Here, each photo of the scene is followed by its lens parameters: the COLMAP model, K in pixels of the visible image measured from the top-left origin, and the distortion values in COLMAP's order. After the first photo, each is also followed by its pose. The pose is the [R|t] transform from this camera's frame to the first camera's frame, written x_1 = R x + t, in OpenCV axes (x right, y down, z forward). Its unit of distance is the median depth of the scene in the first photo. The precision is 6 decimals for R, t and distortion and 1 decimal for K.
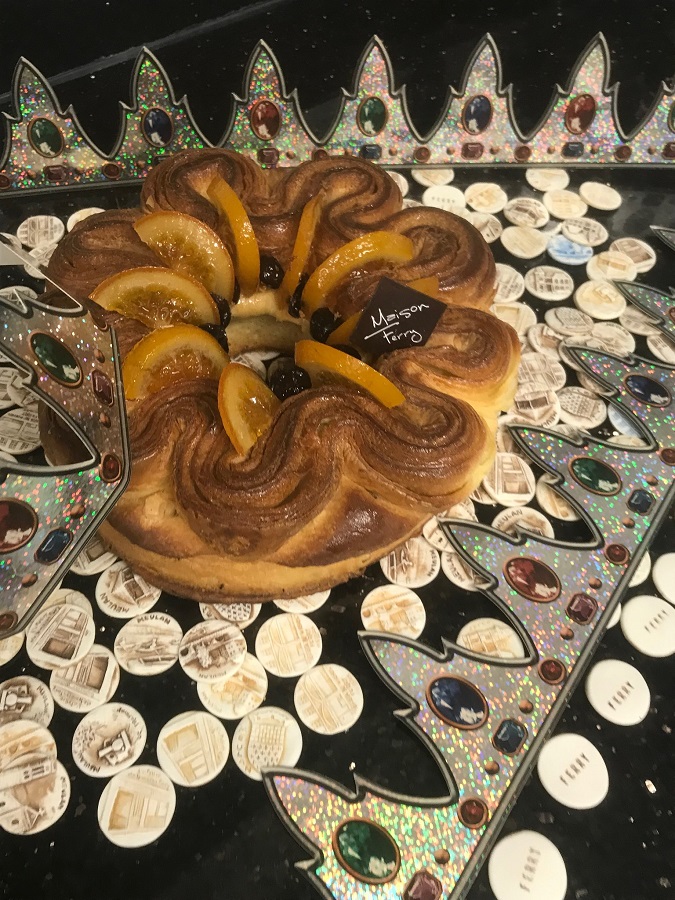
lens RADIAL K [[837.3, 0, 339.2], [0, 837.3, 444.1], [0, 0, 1]] dist [0.089750, -0.289042]
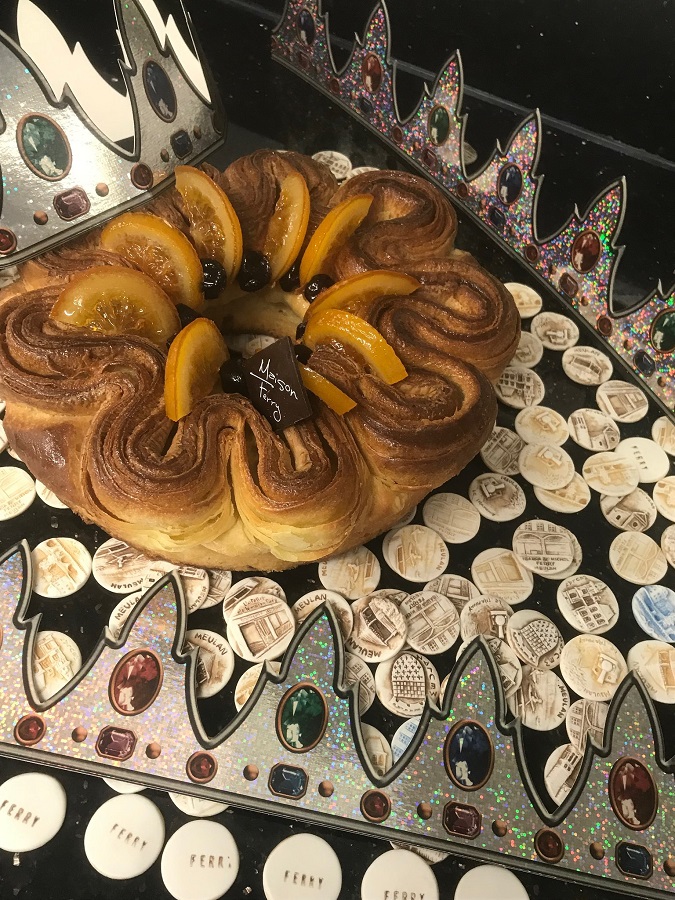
lens RADIAL K [[837.3, 0, 339.2], [0, 837.3, 444.1], [0, 0, 1]] dist [0.089750, -0.289042]
pose [[0.402198, 0.740115, -0.538949, 0.591532], [-0.785058, 0.581675, 0.212929, -0.333268], [0.471085, 0.337466, 0.814982, 0.282400]]
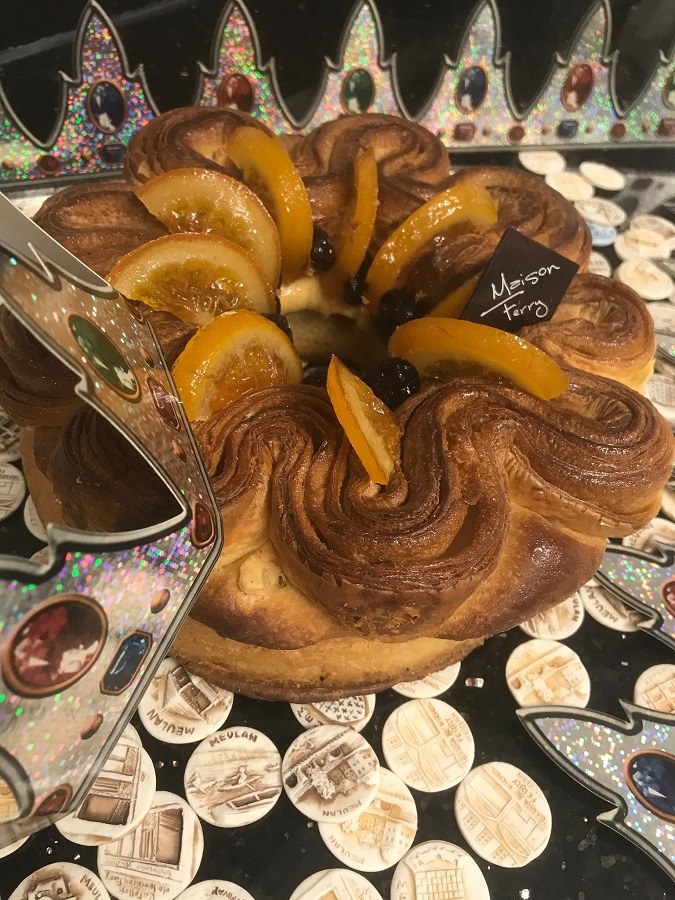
lens RADIAL K [[779.0, 0, 342.4], [0, 779.0, 446.3], [0, 0, 1]] dist [0.011823, -0.051058]
pose [[0.979232, -0.096946, 0.178062, -0.208417], [0.105436, 0.993668, -0.038825, 0.003297], [-0.173171, 0.056793, 0.983253, 0.316634]]
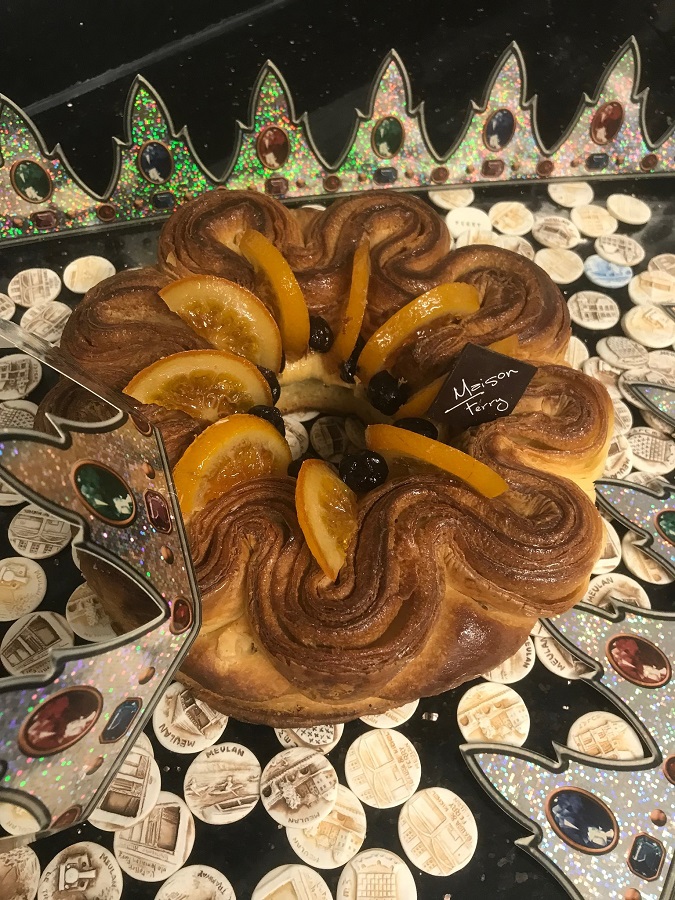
lens RADIAL K [[779.0, 0, 342.4], [0, 779.0, 446.3], [0, 0, 1]] dist [0.011823, -0.051058]
pose [[0.995534, -0.073747, 0.058943, -0.115565], [0.071479, 0.996651, 0.039709, -0.120749], [-0.061674, -0.035319, 0.997471, 0.188819]]
